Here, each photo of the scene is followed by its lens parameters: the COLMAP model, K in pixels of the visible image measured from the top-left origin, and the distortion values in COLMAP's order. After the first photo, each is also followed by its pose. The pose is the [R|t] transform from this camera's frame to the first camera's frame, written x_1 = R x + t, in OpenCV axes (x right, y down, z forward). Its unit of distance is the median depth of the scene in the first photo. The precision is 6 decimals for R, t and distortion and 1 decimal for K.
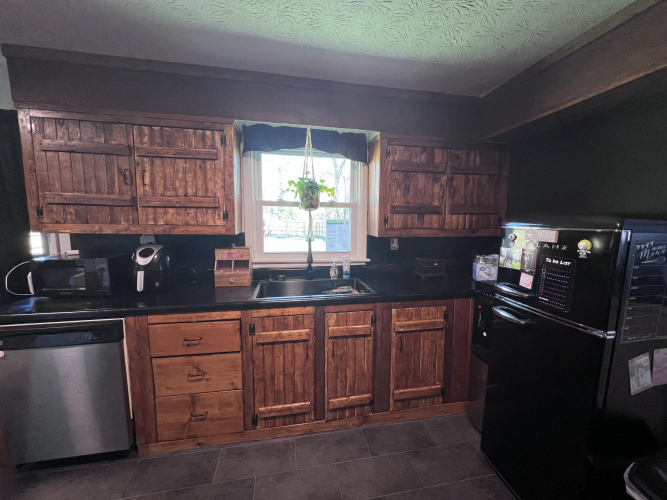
lens RADIAL K [[264.8, 0, 334.1], [0, 264.8, 252.3], [0, 0, 1]] dist [-0.000756, 0.000405]
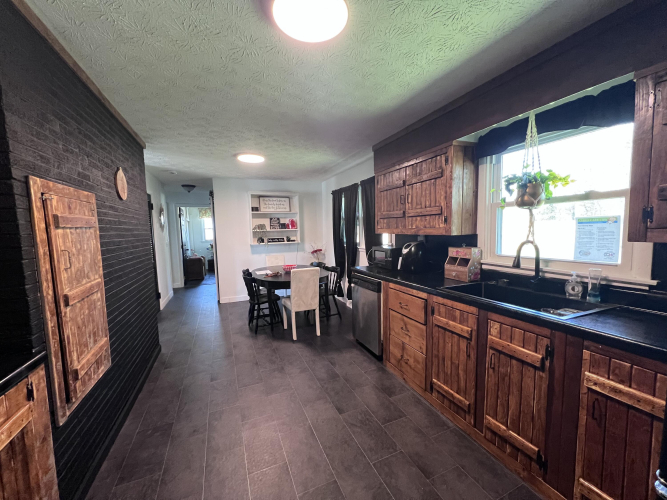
lens RADIAL K [[264.8, 0, 331.0], [0, 264.8, 250.6], [0, 0, 1]] dist [-0.000756, 0.000405]
pose [[0.205855, 0.064343, -0.976465, 0.722185], [-0.091411, 0.994737, 0.046276, -0.003592], [0.974304, 0.079733, 0.210653, 0.231874]]
